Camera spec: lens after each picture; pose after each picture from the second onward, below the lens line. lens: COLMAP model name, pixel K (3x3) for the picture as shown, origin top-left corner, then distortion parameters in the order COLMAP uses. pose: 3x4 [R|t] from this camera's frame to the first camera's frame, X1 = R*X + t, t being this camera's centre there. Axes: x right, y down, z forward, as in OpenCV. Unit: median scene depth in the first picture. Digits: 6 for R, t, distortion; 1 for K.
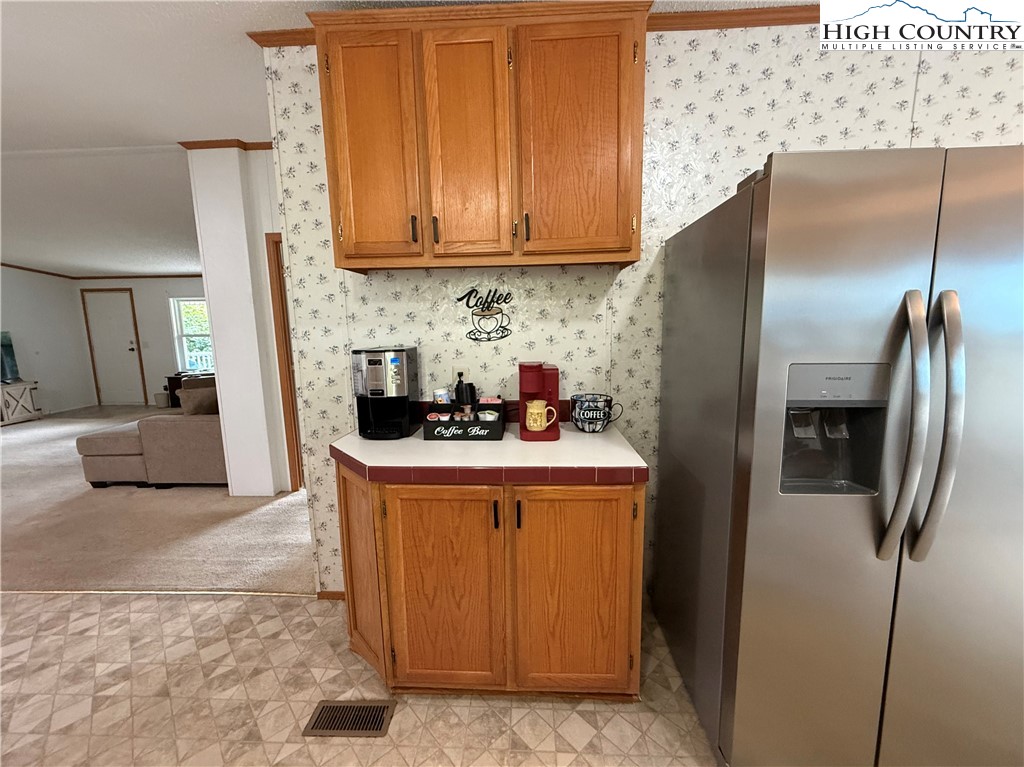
lens RADIAL K [[419.7, 0, 487.6], [0, 419.7, 381.0], [0, 0, 1]] dist [-0.004151, 0.000252]
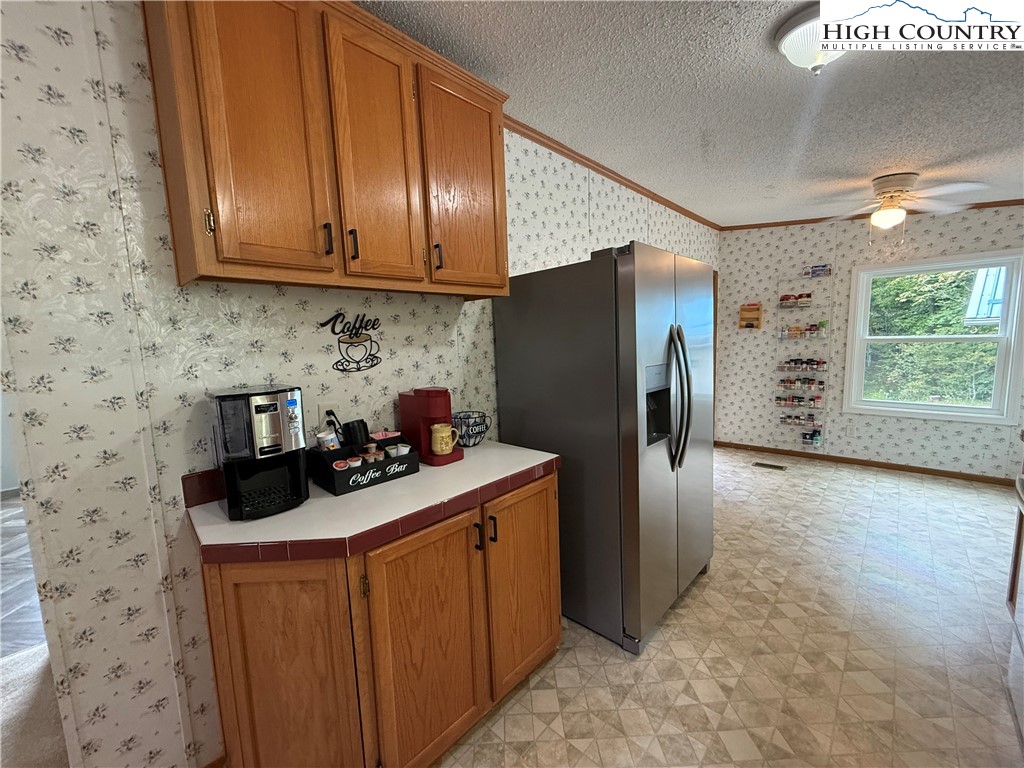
lens RADIAL K [[419.7, 0, 512.3], [0, 419.7, 381.9], [0, 0, 1]] dist [-0.004151, 0.000252]
pose [[0.635484, -0.086154, 0.767292, -0.537609], [0.135414, 0.990789, -0.000903, -0.030817], [-0.760147, 0.104475, 0.641297, 0.203185]]
